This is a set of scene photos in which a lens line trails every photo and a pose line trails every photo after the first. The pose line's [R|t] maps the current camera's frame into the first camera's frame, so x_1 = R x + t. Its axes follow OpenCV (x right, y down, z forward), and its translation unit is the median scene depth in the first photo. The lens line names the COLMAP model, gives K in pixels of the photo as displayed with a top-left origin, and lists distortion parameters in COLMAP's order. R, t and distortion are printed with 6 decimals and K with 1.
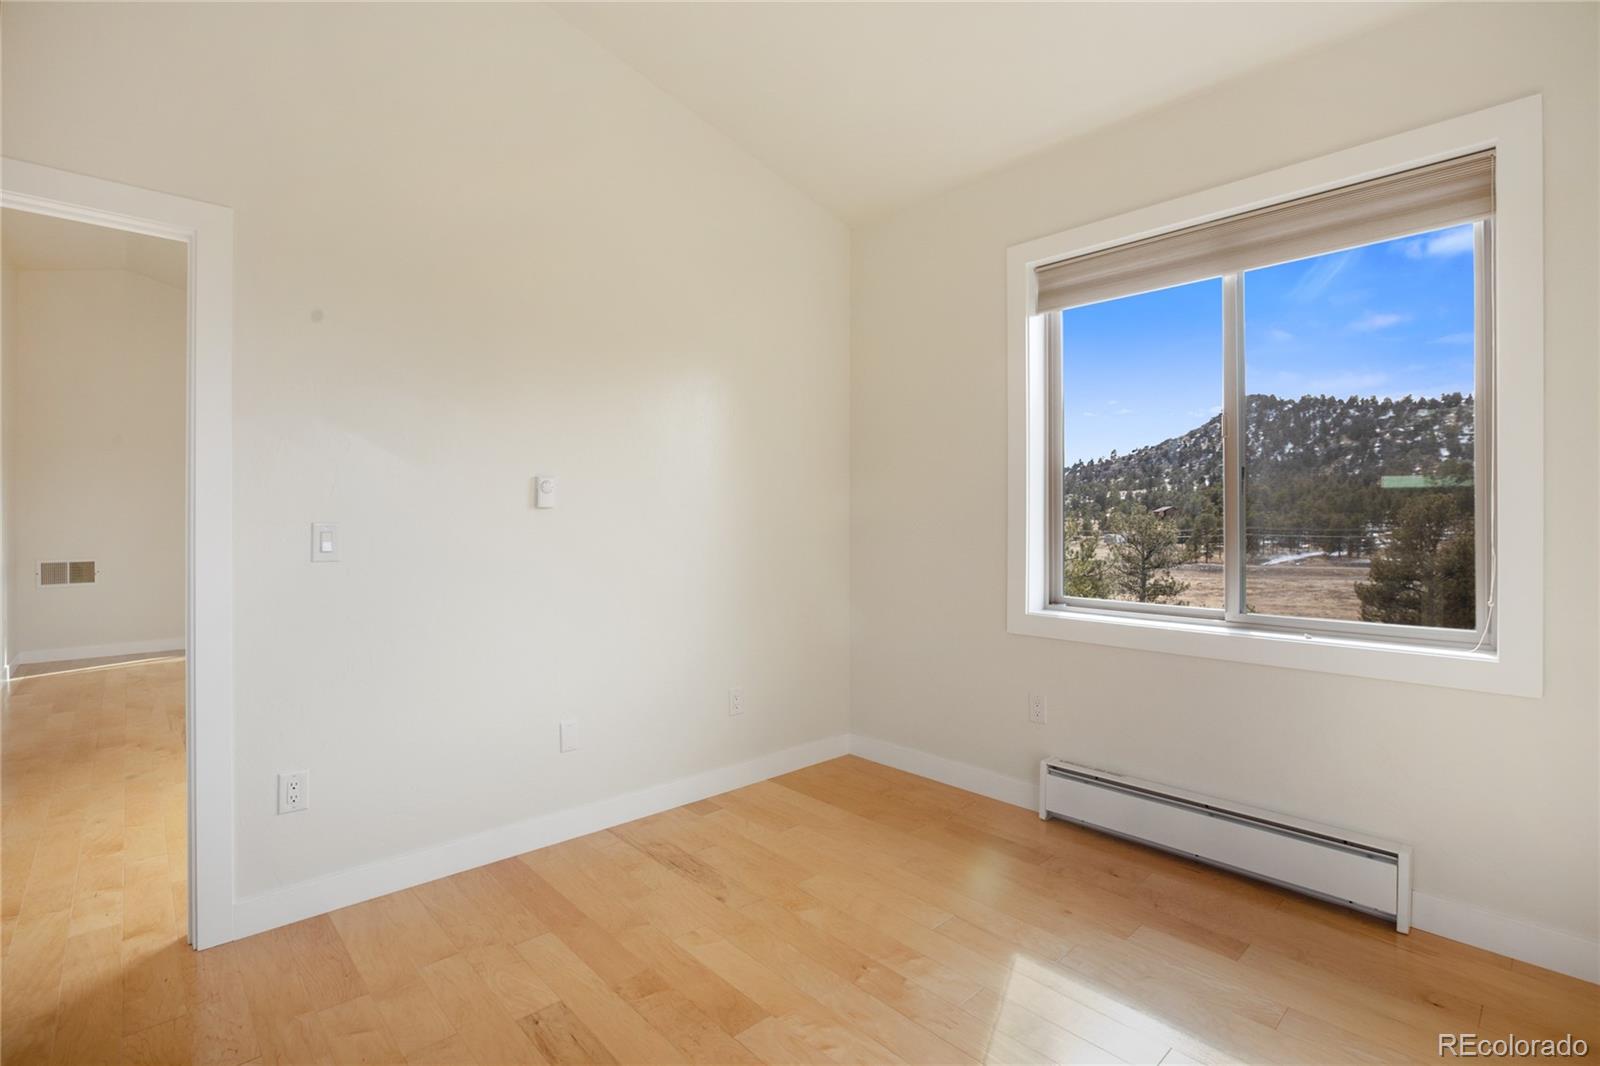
lens RADIAL K [[747.5, 0, 800.6], [0, 747.5, 546.2], [0, 0, 1]] dist [-0.020631, 0.009799]
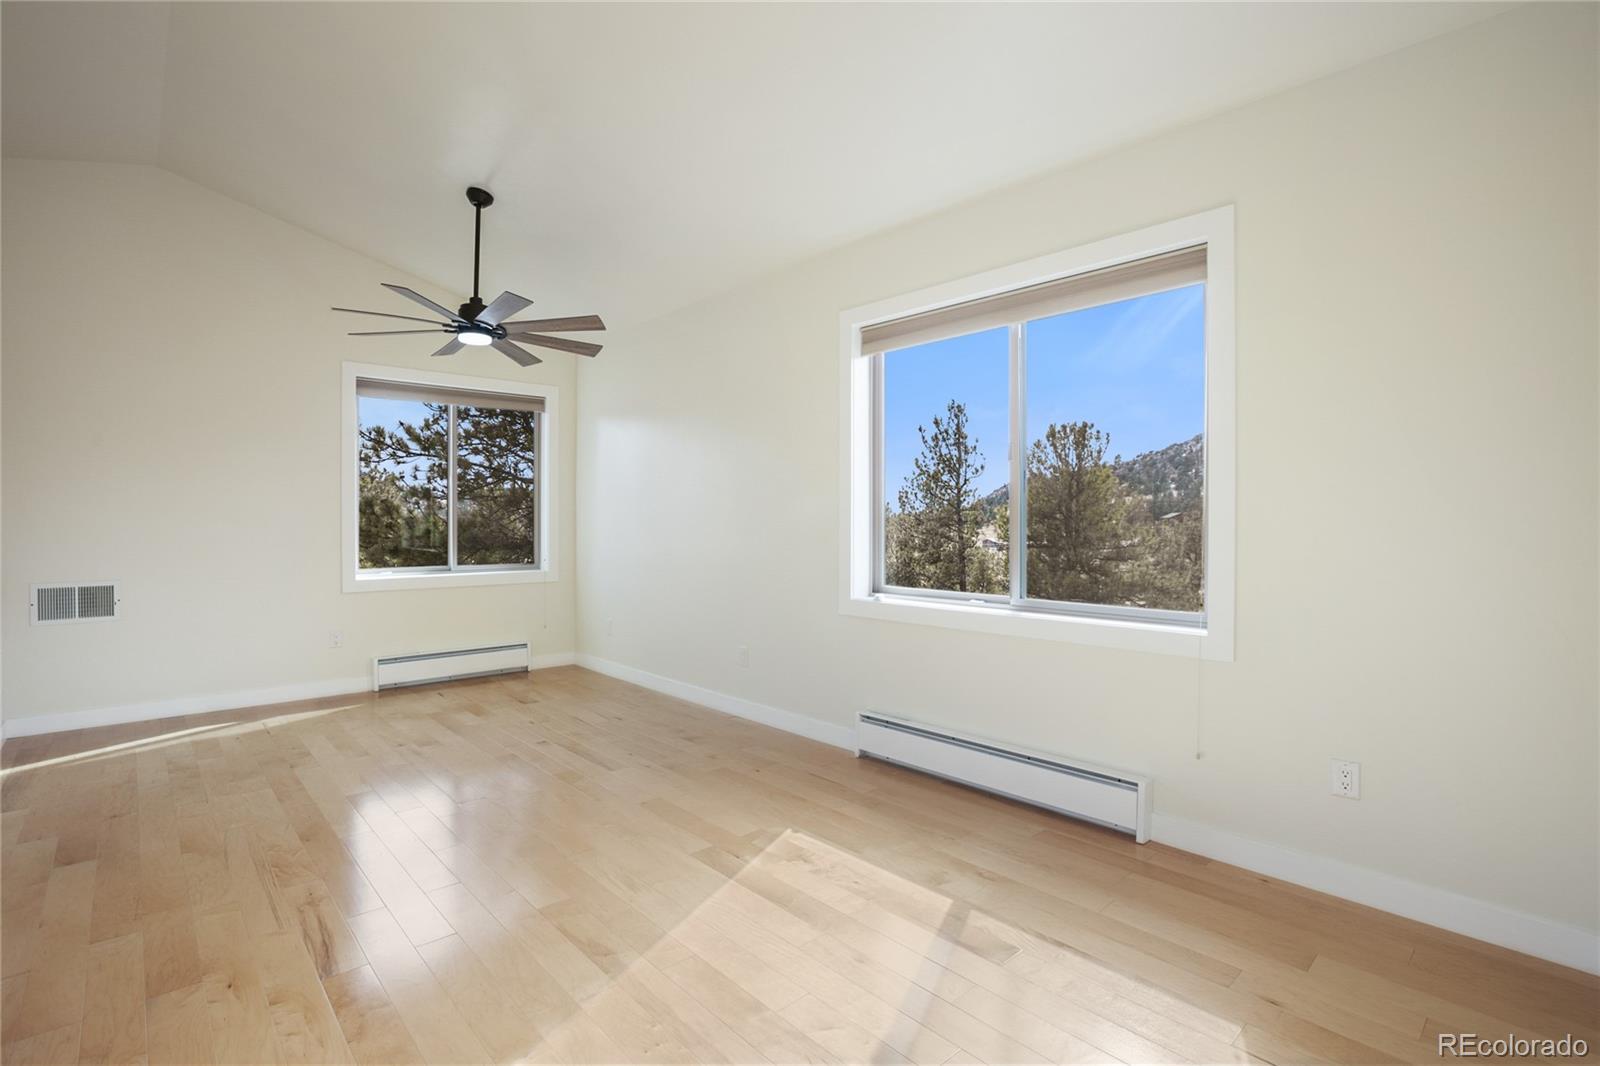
lens RADIAL K [[747.5, 0, 843.0], [0, 747.5, 552.9], [0, 0, 1]] dist [-0.020631, 0.009799]
pose [[0.999147, 0.001526, 0.041266, 0.235887], [-0.001700, 0.999990, 0.004176, 0.006162], [-0.041259, -0.004242, 0.999139, -0.282447]]
